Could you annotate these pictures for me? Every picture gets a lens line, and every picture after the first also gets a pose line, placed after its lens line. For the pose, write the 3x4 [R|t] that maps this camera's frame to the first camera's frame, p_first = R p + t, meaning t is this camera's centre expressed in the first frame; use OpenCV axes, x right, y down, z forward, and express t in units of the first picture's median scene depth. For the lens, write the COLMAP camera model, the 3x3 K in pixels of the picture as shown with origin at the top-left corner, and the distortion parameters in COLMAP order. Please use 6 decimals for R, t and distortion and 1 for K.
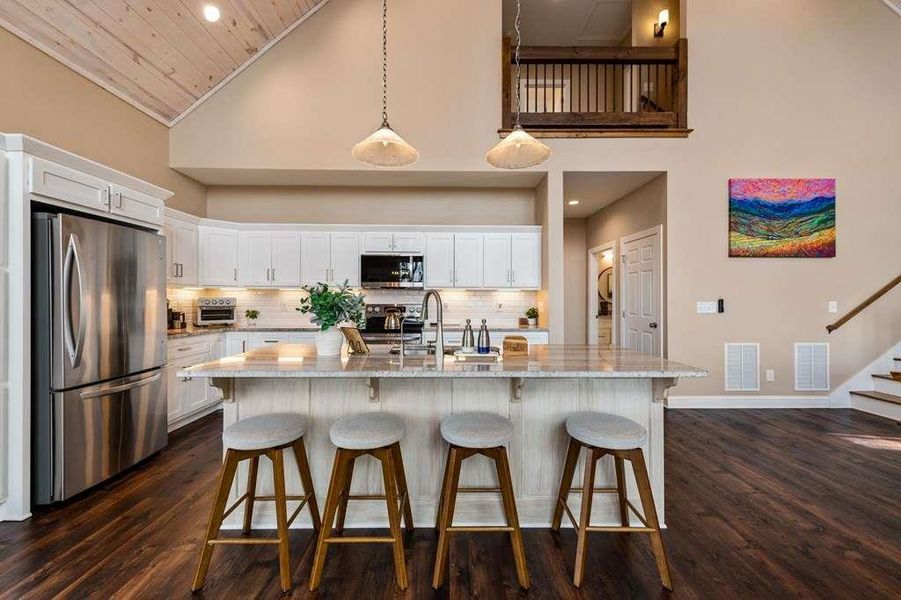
lens RADIAL K [[353.3, 0, 448.0], [0, 353.3, 296.2], [0, 0, 1]] dist [0.002664, -0.001093]
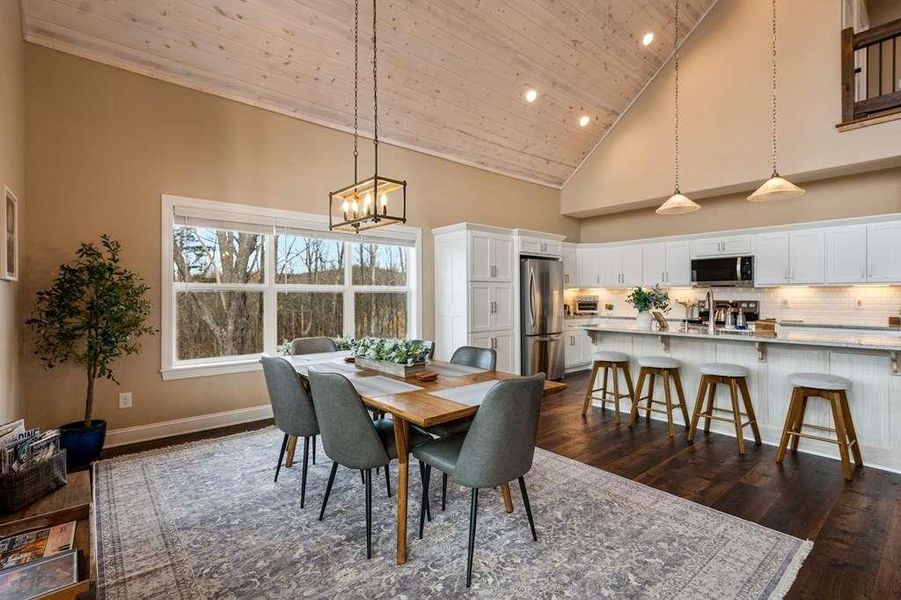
lens RADIAL K [[411.8, 0, 459.4], [0, 411.8, 297.9], [0, 0, 1]] dist [0.007400, -0.000841]
pose [[0.642053, 0.001065, -0.766660, 0.358782], [0.005132, 0.999971, 0.005687, 0.002682], [0.766643, -0.007586, 0.642028, -0.569301]]
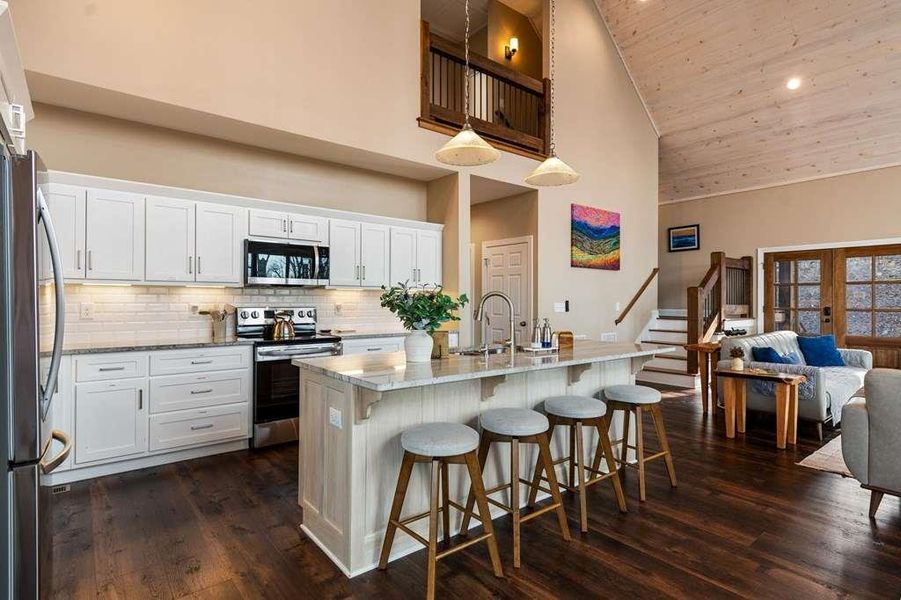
lens RADIAL K [[465.8, 0, 447.3], [0, 465.8, 291.4], [0, 0, 1]] dist [0.001779, -0.000037]
pose [[0.781864, 0.013417, 0.623305, -0.555097], [-0.008122, 0.999903, -0.011335, -0.002719], [-0.623396, 0.003800, 0.781897, 0.000281]]
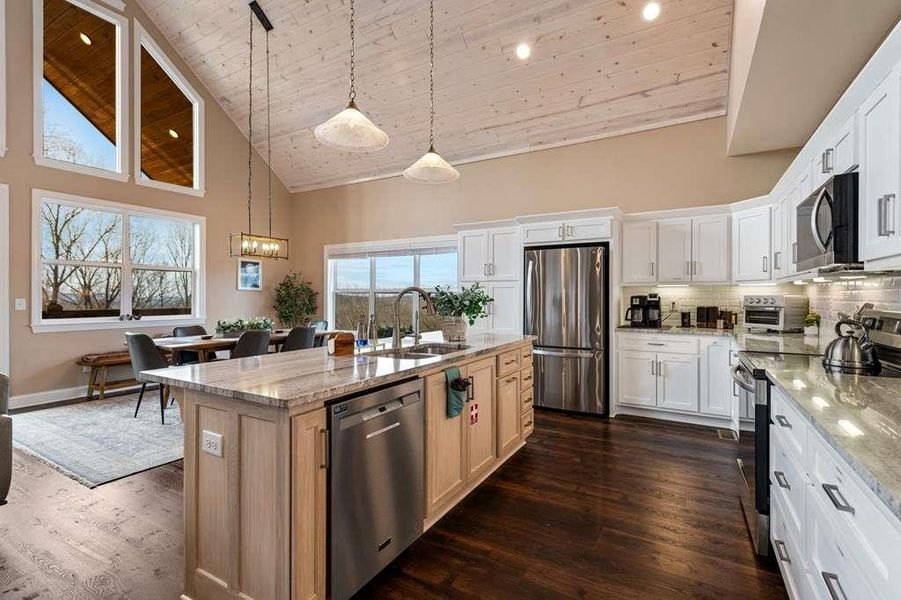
lens RADIAL K [[411.8, 0, 456.3], [0, 411.8, 298.0], [0, 0, 1]] dist [0.007400, -0.000841]
pose [[-0.500661, 0.001820, -0.865641, 0.526297], [0.000629, 0.999998, 0.001739, 0.008098], [0.865643, 0.000326, -0.500662, 0.934232]]
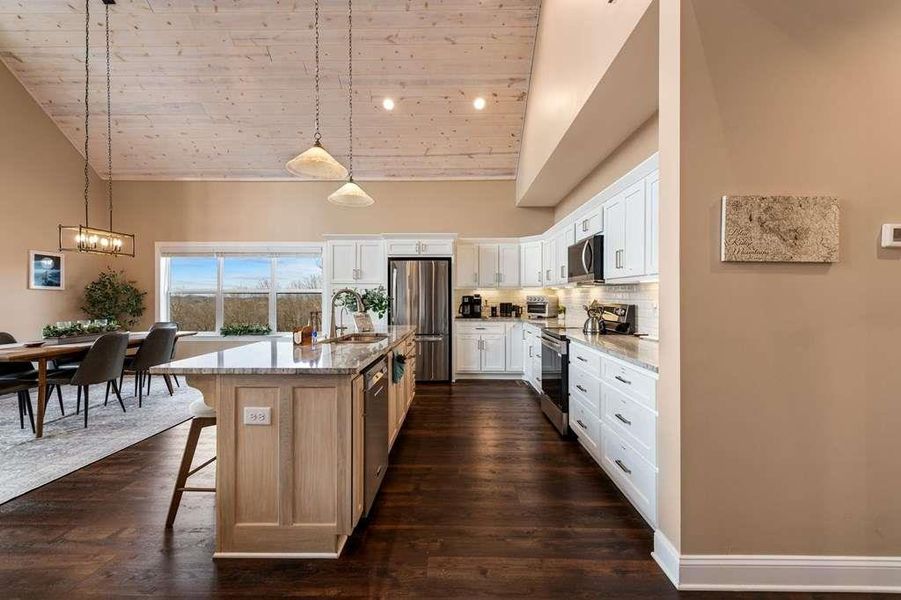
lens RADIAL K [[363.6, 0, 452.9], [0, 363.6, 298.8], [0, 0, 1]] dist [0.010068, -0.002635]
pose [[-0.018621, 0.005533, -0.999811, 0.729287], [0.002797, 0.999981, 0.005482, 0.007918], [0.999823, -0.002694, -0.018636, 0.771623]]
